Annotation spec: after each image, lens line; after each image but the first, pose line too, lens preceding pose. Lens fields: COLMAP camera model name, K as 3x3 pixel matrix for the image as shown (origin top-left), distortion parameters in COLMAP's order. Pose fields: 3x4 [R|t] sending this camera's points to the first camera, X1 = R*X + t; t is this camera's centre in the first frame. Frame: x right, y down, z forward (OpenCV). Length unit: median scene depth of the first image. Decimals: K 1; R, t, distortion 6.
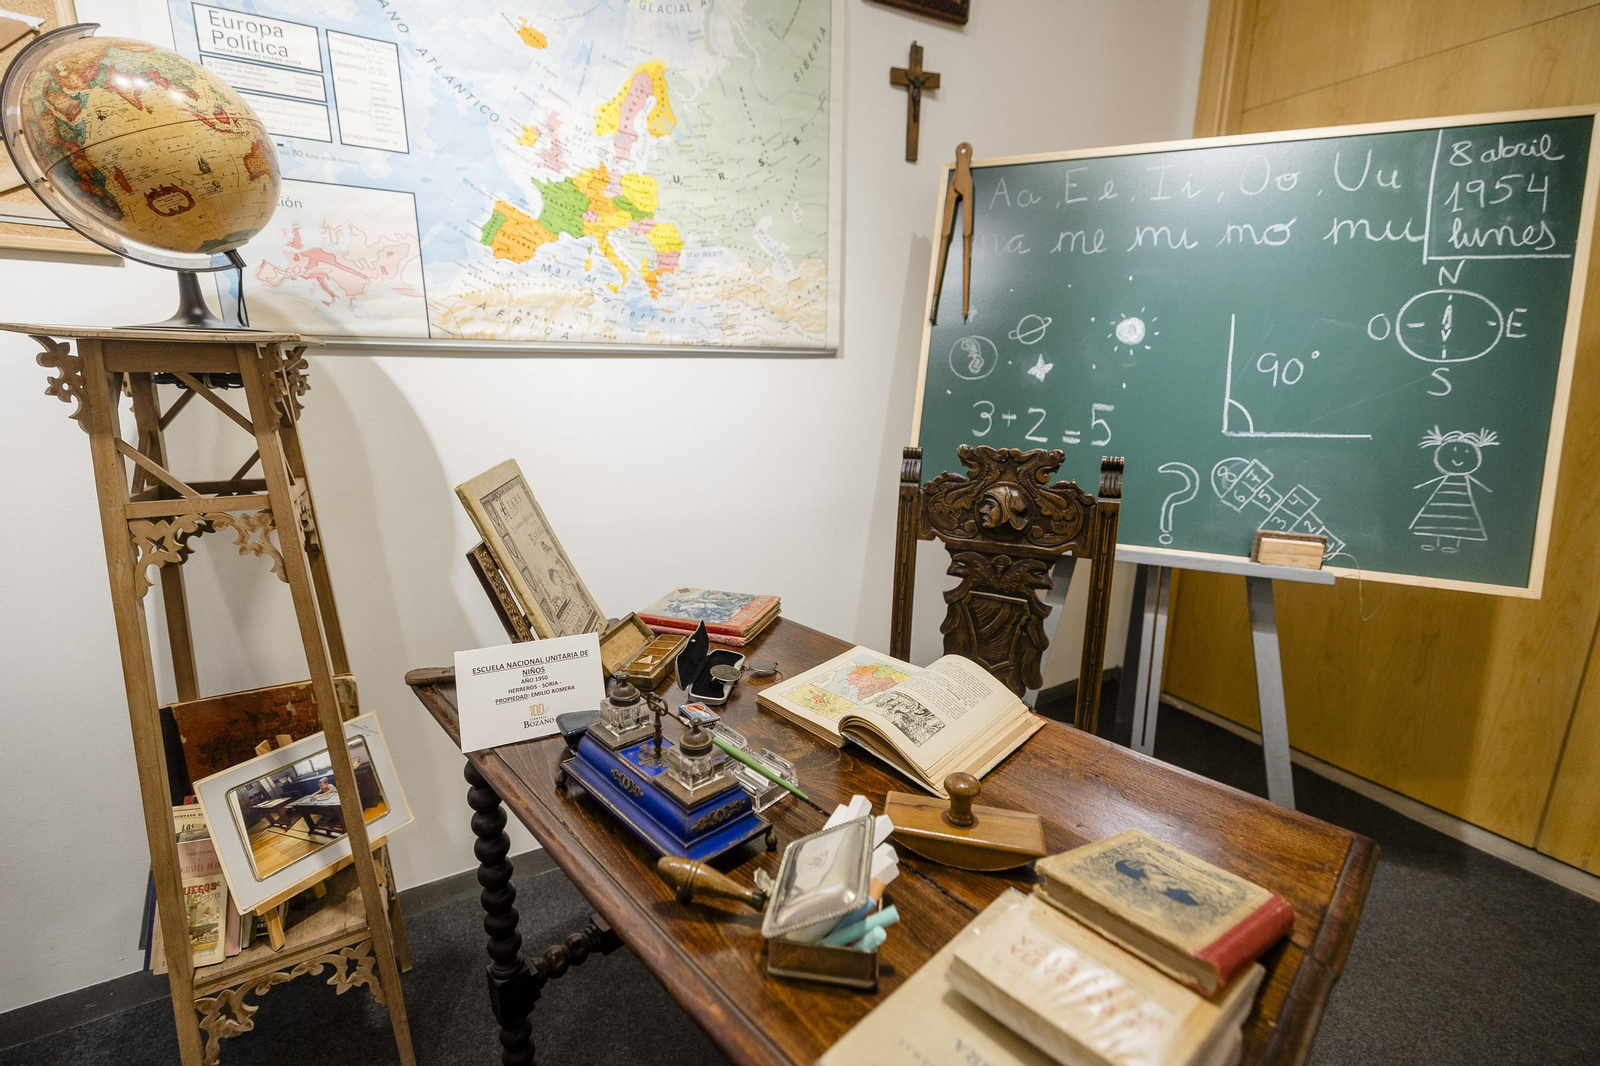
lens RADIAL K [[689.4, 0, 800.0], [0, 689.4, 533.0], [0, 0, 1]] dist [0.002187, -0.000439]
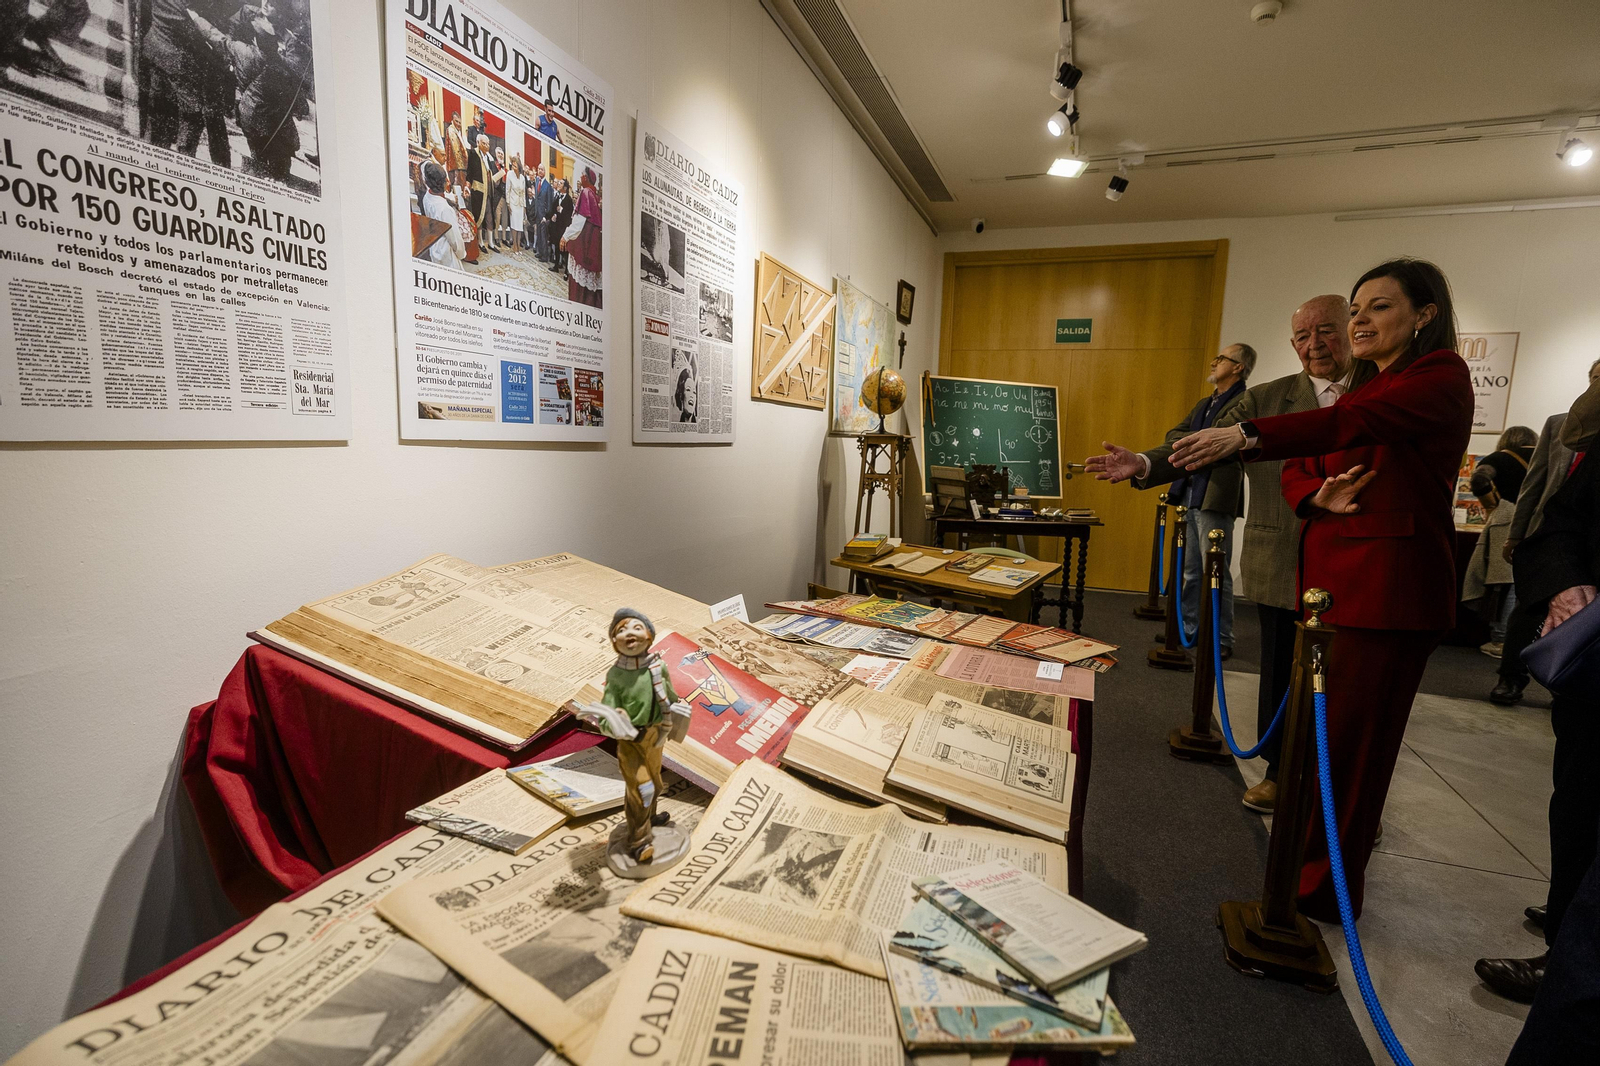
lens RADIAL K [[741.0, 0, 800.0], [0, 741.0, 533.0], [0, 0, 1]] dist [0.002792, 0.000223]
pose [[0.773760, -0.063369, 0.630301, -2.696206], [0.114300, 0.992620, -0.040520, 0.265945], [-0.623081, 0.103396, 0.775293, -1.323580]]
